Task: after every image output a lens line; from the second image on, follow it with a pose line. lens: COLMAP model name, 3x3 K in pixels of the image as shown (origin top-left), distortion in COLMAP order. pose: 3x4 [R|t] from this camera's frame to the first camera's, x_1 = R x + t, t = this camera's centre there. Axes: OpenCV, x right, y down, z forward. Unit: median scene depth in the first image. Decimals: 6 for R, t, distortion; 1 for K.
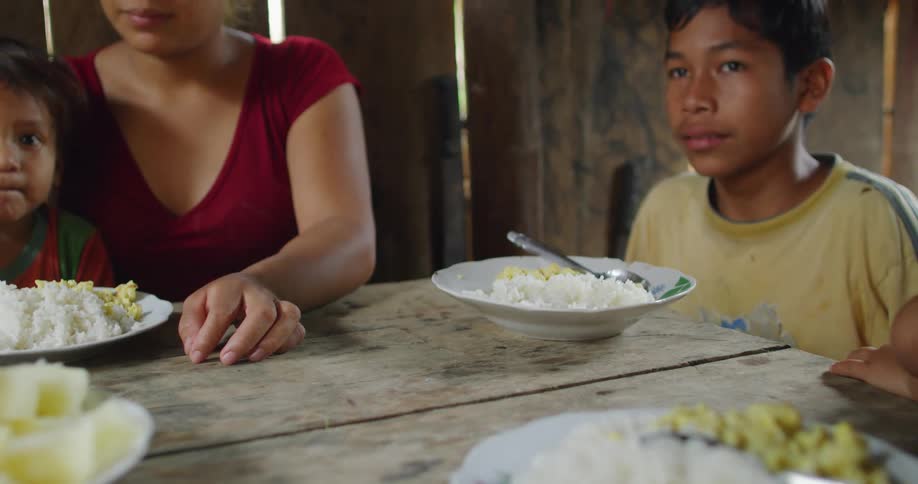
lens RADIAL K [[1054.0, 0, 455.8], [0, 1054.0, 246.4], [0, 0, 1]] dist [-0.057091, 0.000000]
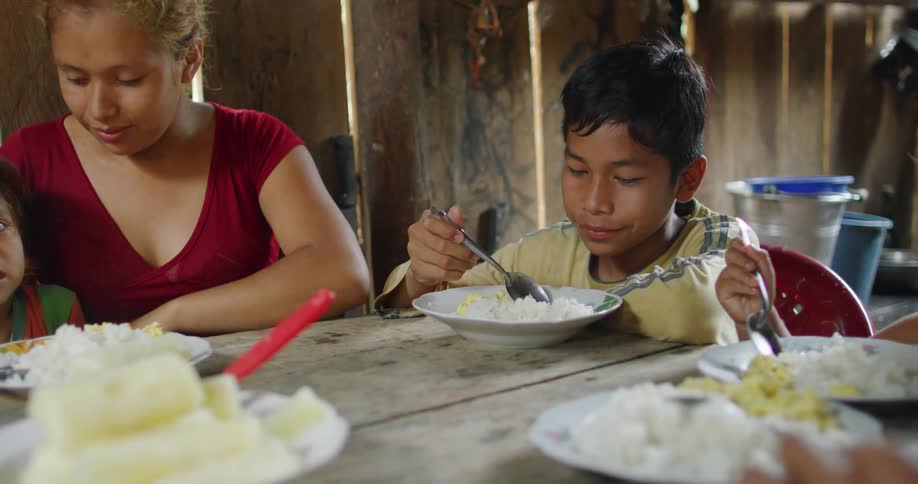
lens RADIAL K [[1054.0, 0, 465.2], [0, 1054.0, 247.0], [0, 0, 1]] dist [-0.057091, 0.000000]
pose [[0.974840, -0.038539, 0.219550, -0.120266], [0.048284, 0.998064, -0.039195, 0.006202], [-0.217615, 0.048809, 0.974814, -0.112645]]
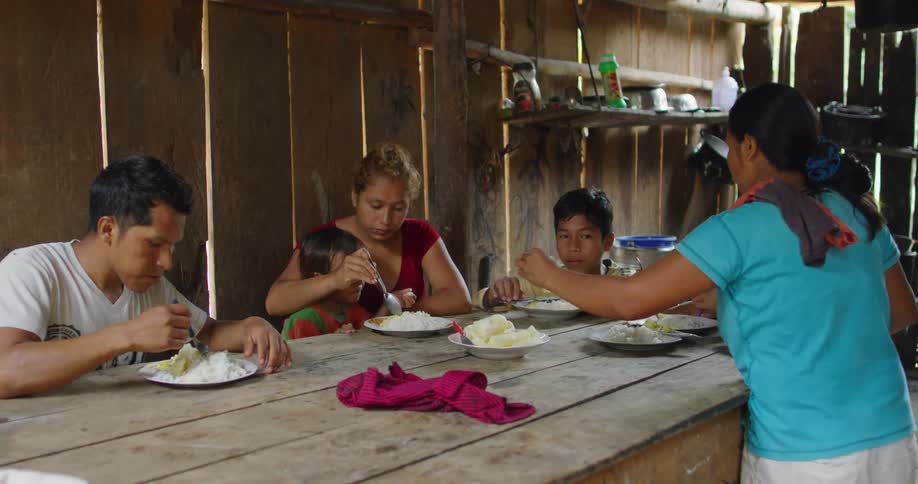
lens RADIAL K [[1054.0, 0, 455.5], [0, 1054.0, 239.2], [0, 0, 1]] dist [-0.057091, 0.000000]
pose [[0.930707, -0.025257, 0.364892, -0.675893], [0.044675, 0.997993, -0.044871, -0.023178], [-0.363027, 0.058063, 0.929968, -0.956650]]
